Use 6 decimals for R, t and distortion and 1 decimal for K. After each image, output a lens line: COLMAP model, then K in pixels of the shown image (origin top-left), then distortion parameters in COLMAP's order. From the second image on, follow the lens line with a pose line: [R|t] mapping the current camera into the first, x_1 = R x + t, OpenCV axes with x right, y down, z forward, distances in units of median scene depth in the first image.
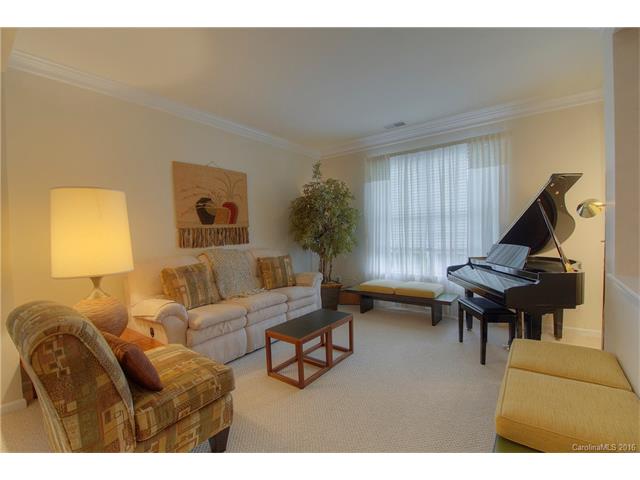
lens RADIAL K [[287.4, 0, 328.7], [0, 287.4, 241.0], [0, 0, 1]] dist [-0.017325, -0.000503]
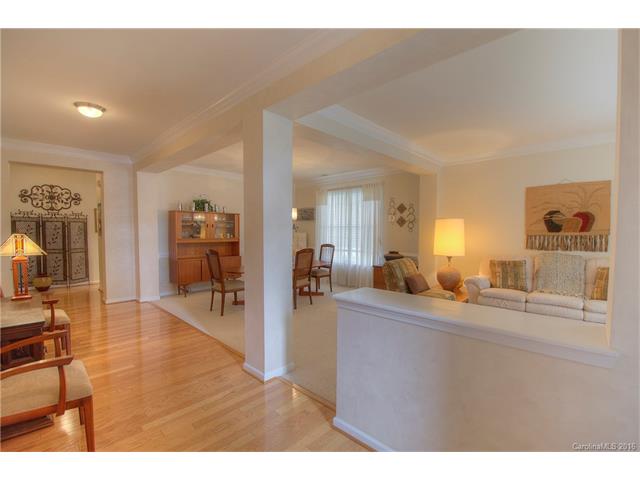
lens RADIAL K [[287.4, 0, 328.7], [0, 287.4, 241.0], [0, 0, 1]] dist [-0.017325, -0.000503]
pose [[-0.133701, 0.053144, -0.989596, 0.834744], [-0.040674, 0.997426, 0.059059, -0.049185], [0.990187, 0.048147, -0.131195, 0.192692]]
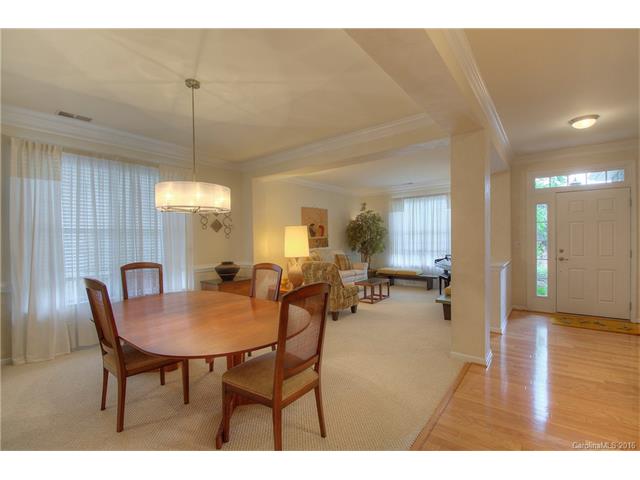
lens RADIAL K [[287.4, 0, 328.7], [0, 287.4, 241.0], [0, 0, 1]] dist [-0.017325, -0.000503]
pose [[0.999927, 0.006773, -0.010021, -0.271800], [-0.007024, 0.999658, -0.025171, 0.018453], [0.009847, 0.025240, 0.999633, -0.903542]]
